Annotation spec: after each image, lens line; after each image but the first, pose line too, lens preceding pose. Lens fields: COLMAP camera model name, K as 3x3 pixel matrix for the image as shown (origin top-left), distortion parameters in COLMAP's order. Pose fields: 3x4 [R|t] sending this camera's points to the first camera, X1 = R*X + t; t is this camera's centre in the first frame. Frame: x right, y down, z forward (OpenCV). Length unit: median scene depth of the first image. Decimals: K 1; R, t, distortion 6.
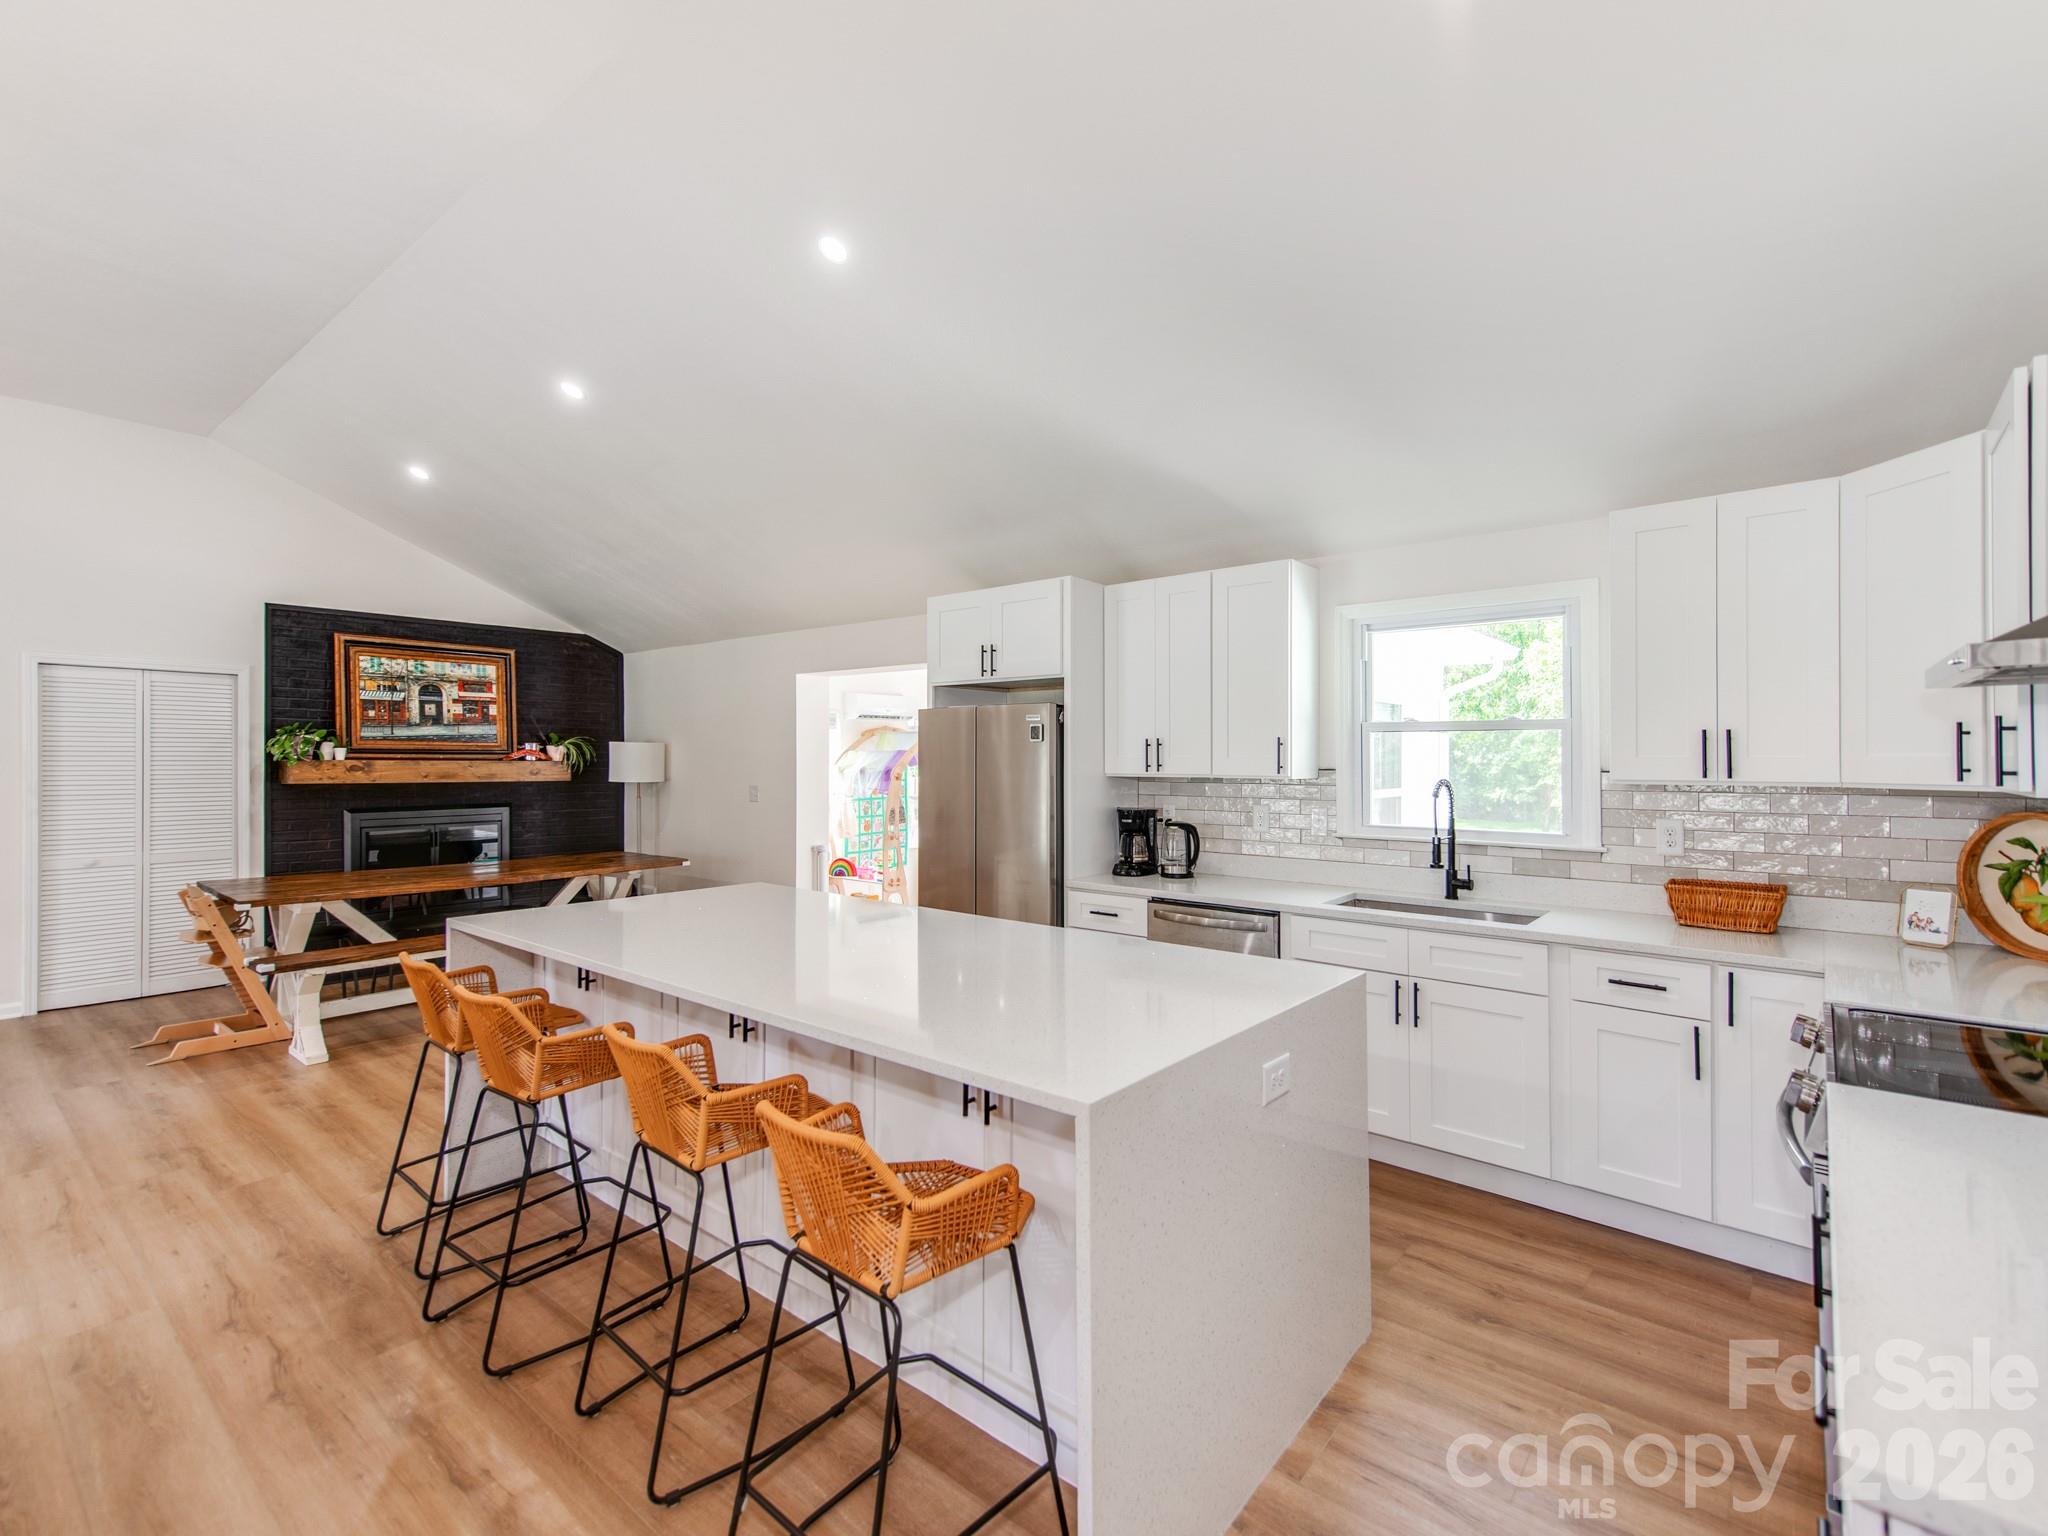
lens RADIAL K [[935.3, 0, 1002.0], [0, 935.3, 752.8], [0, 0, 1]] dist [0.018292, -0.003562]
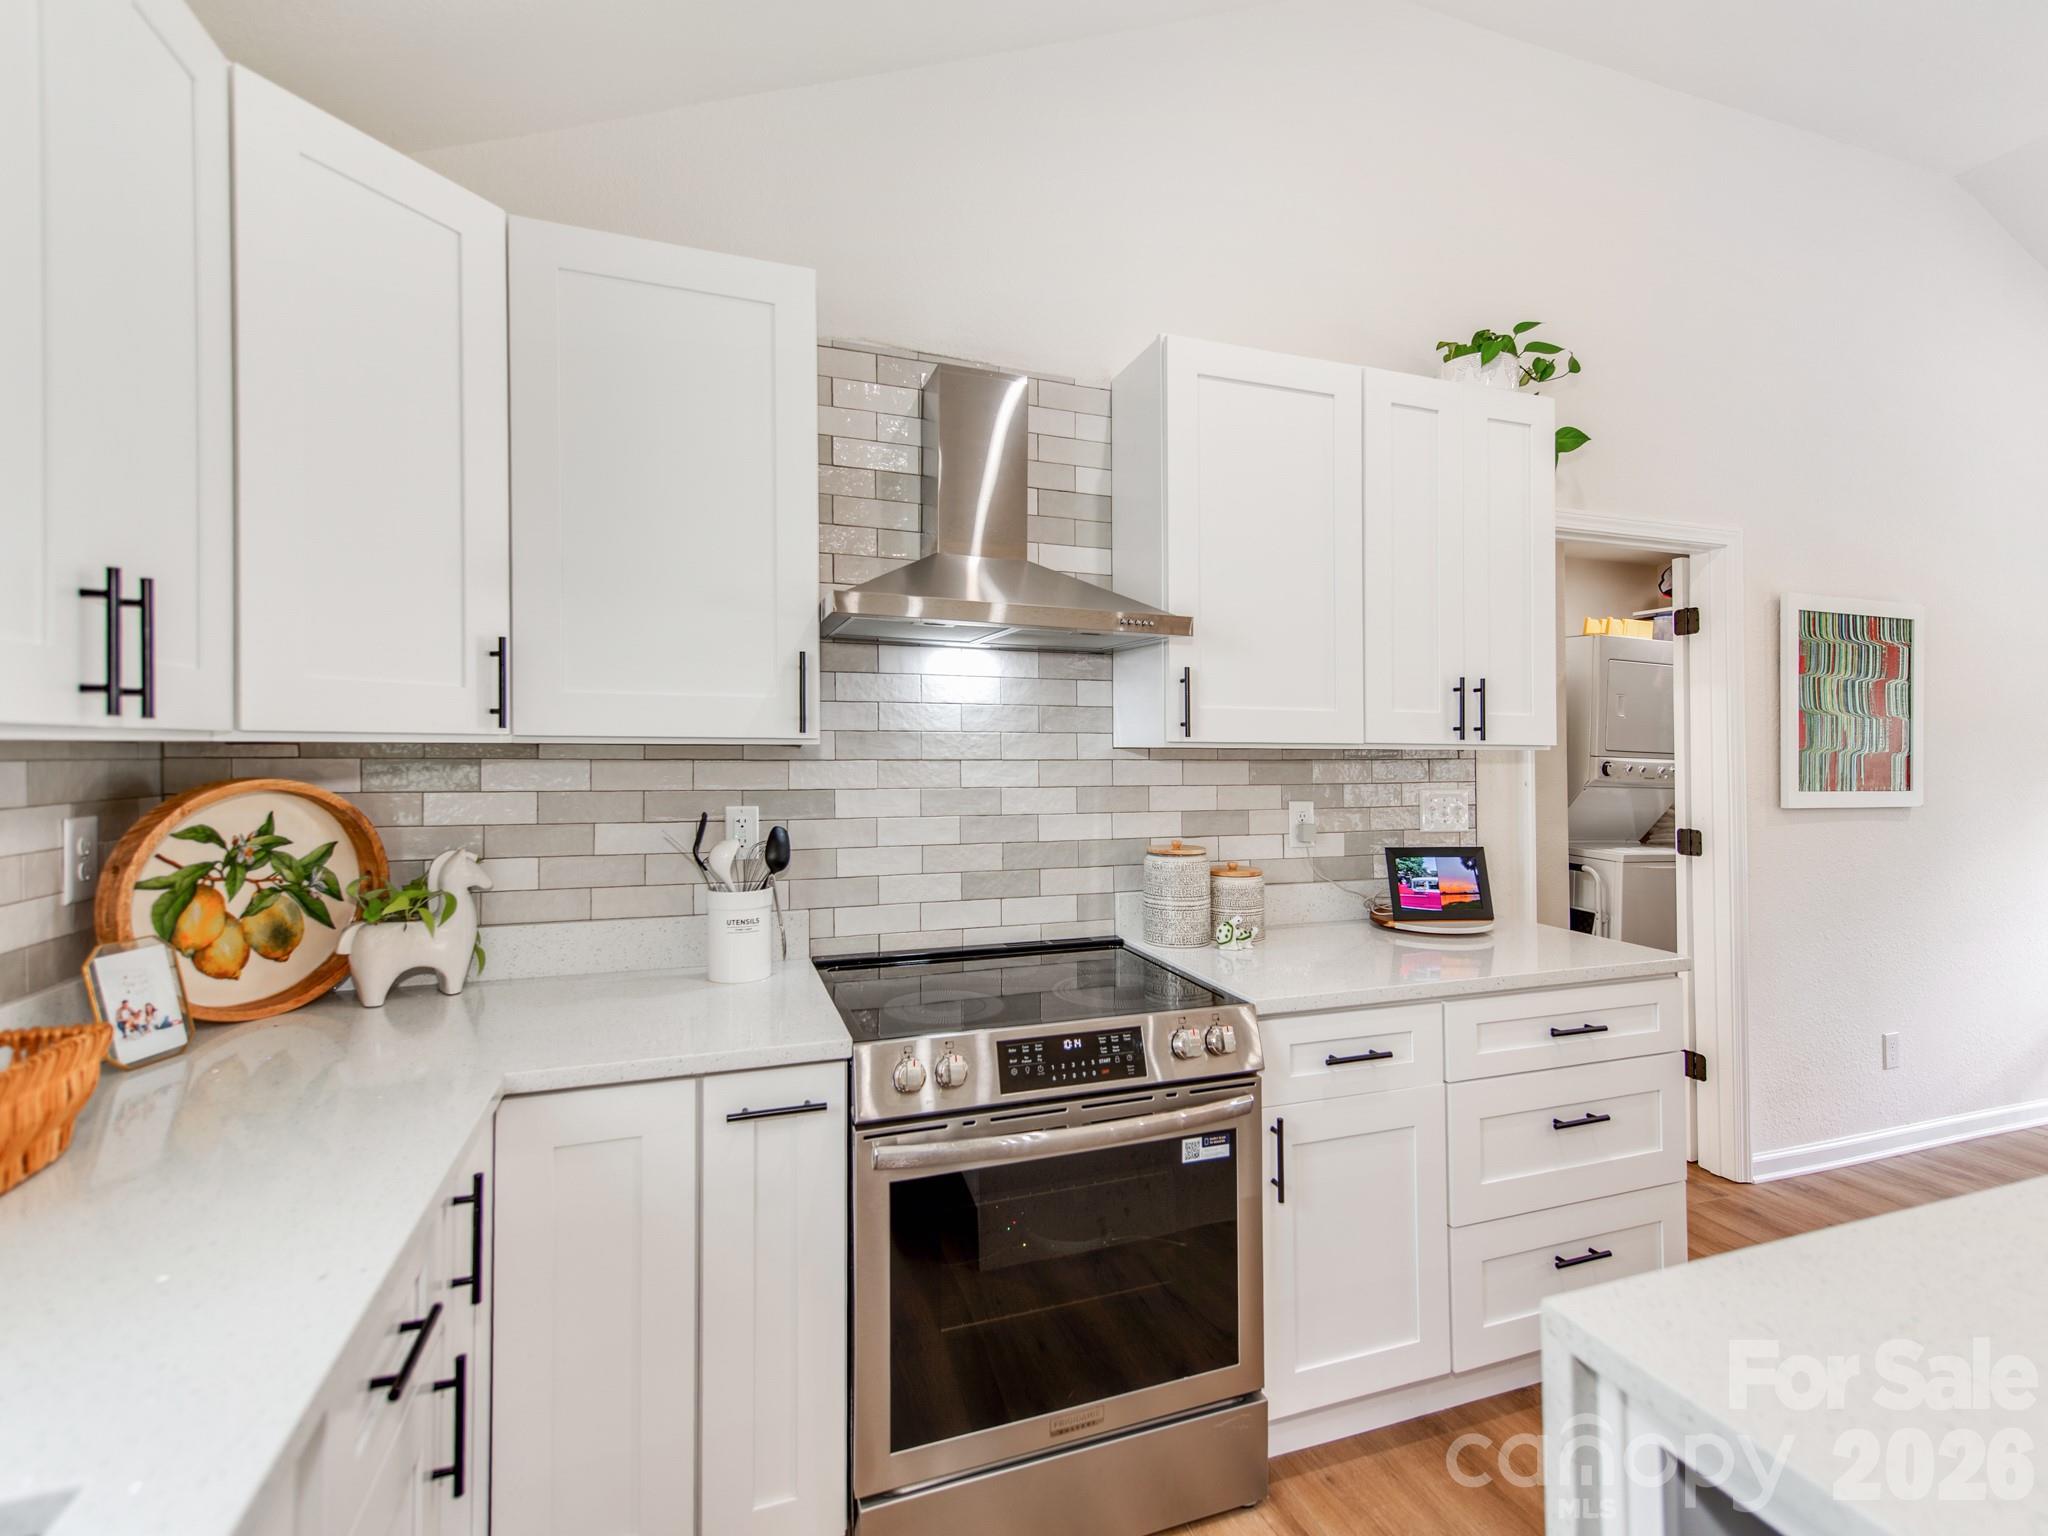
lens RADIAL K [[935.3, 0, 1014.2], [0, 935.3, 749.2], [0, 0, 1]] dist [0.018292, -0.003562]
pose [[-0.863368, -0.002723, 0.504567, 0.144280], [-0.007880, 0.999936, -0.008086, 0.017854], [-0.504513, -0.010957, -0.863335, 0.506526]]
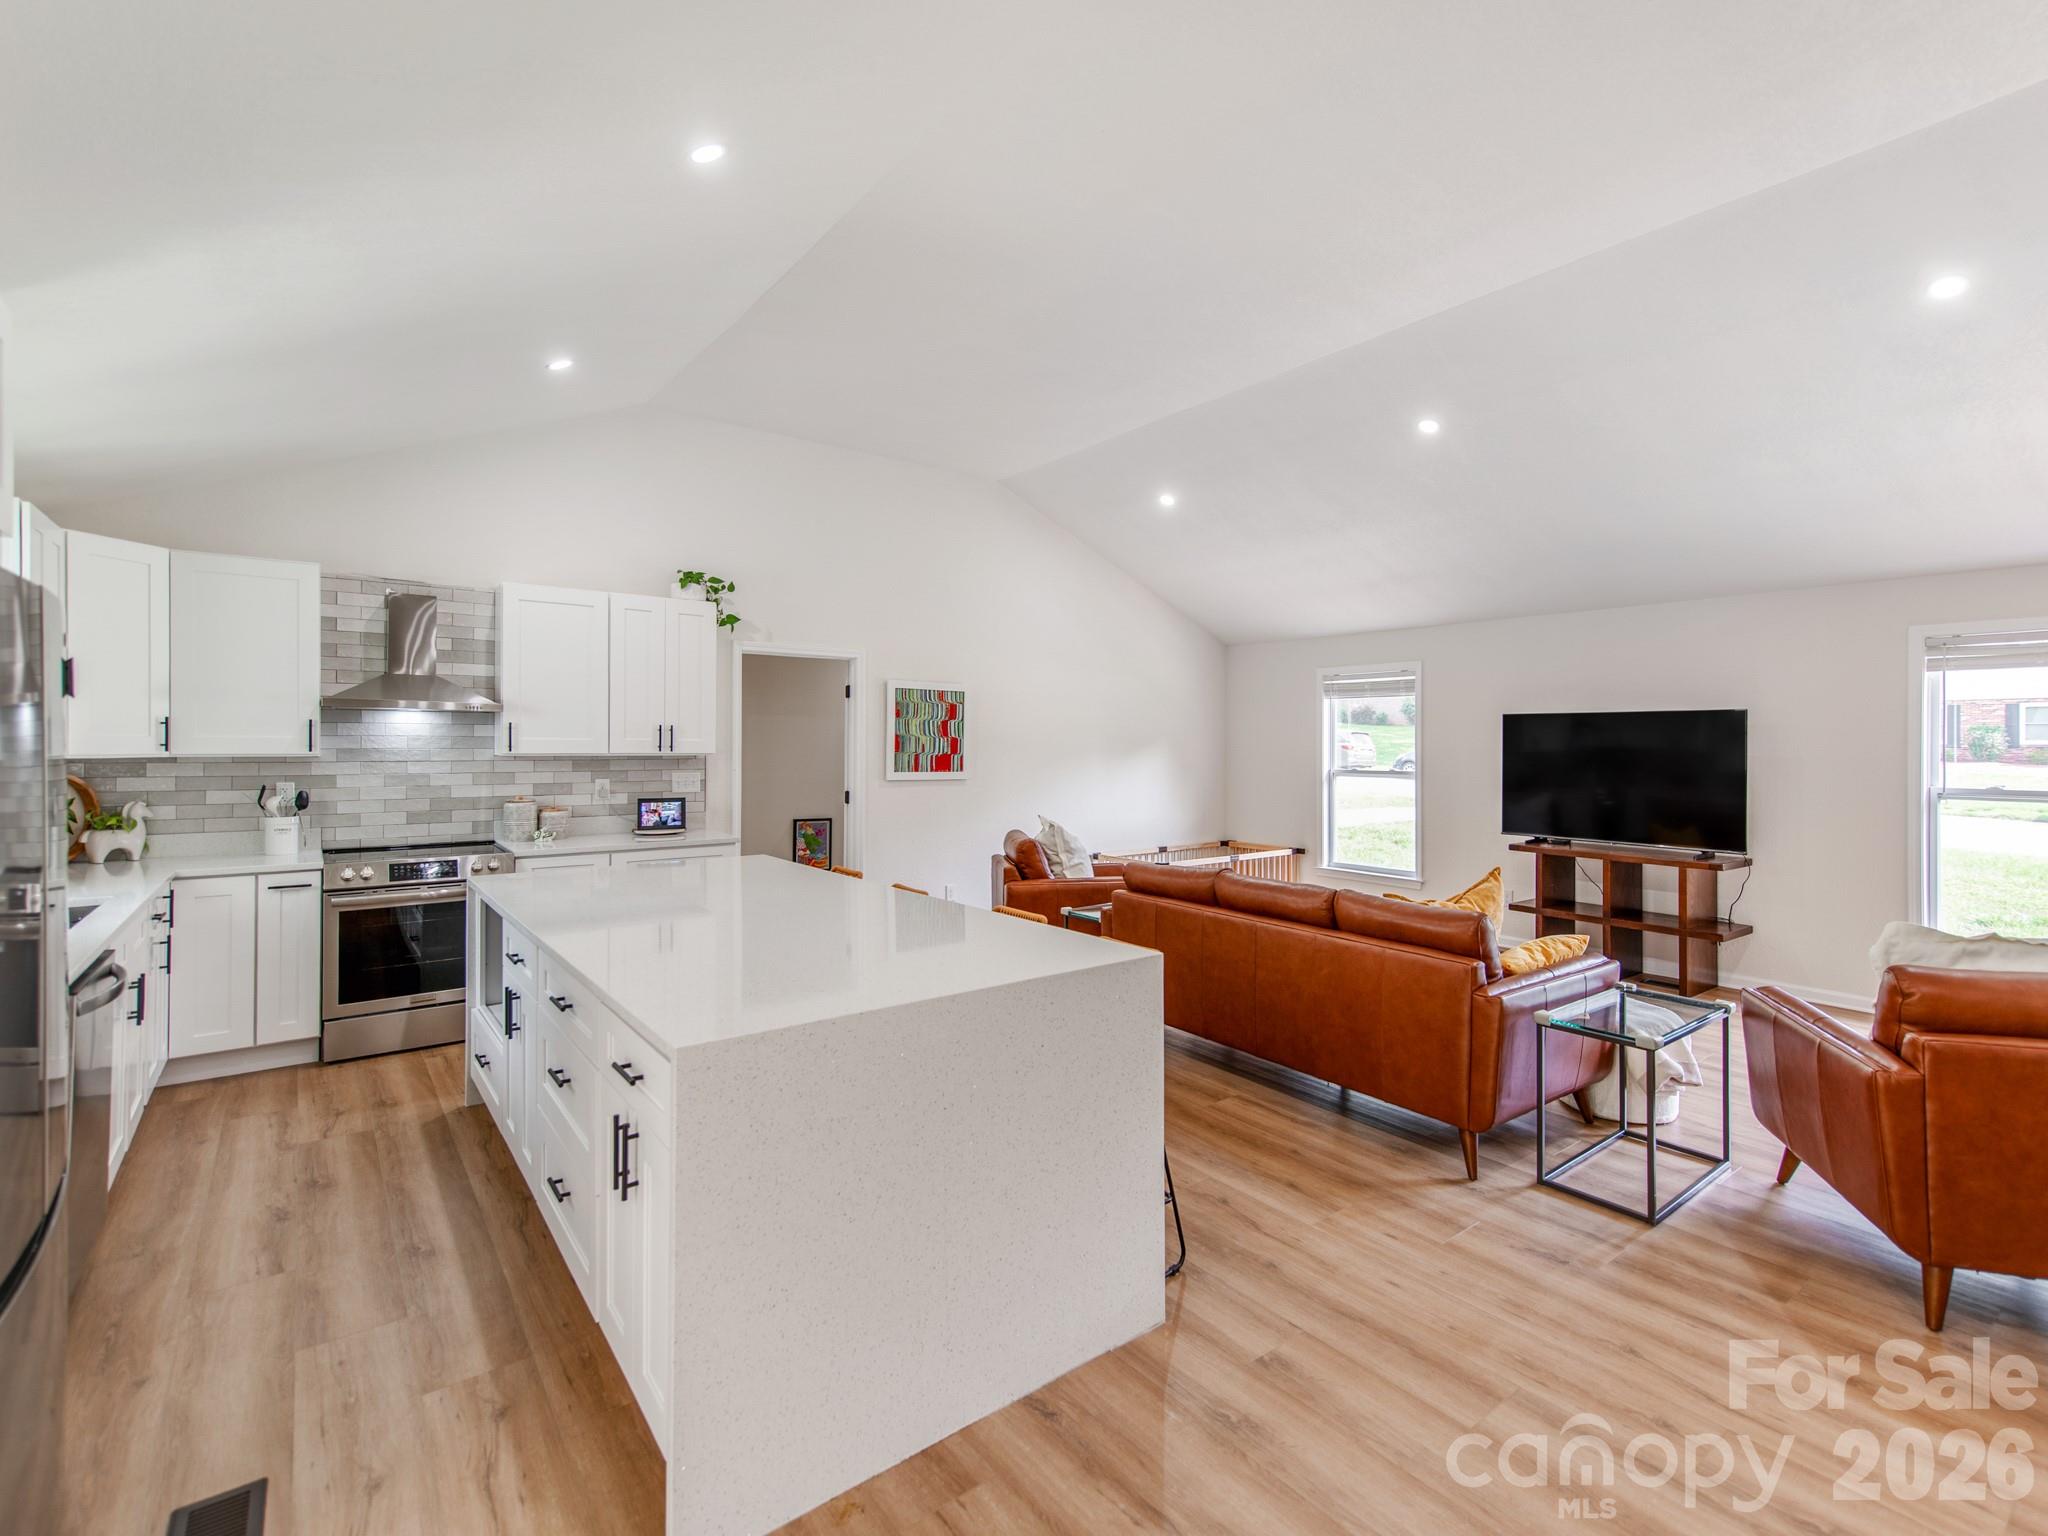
lens RADIAL K [[935.3, 0, 1018.8], [0, 935.3, 740.3], [0, 0, 1]] dist [0.018292, -0.003562]
pose [[-0.978267, -0.005606, 0.207274, -0.307926], [-0.007711, 0.999927, -0.009350, 0.005515], [-0.207206, -0.010746, -0.978238, 0.864925]]
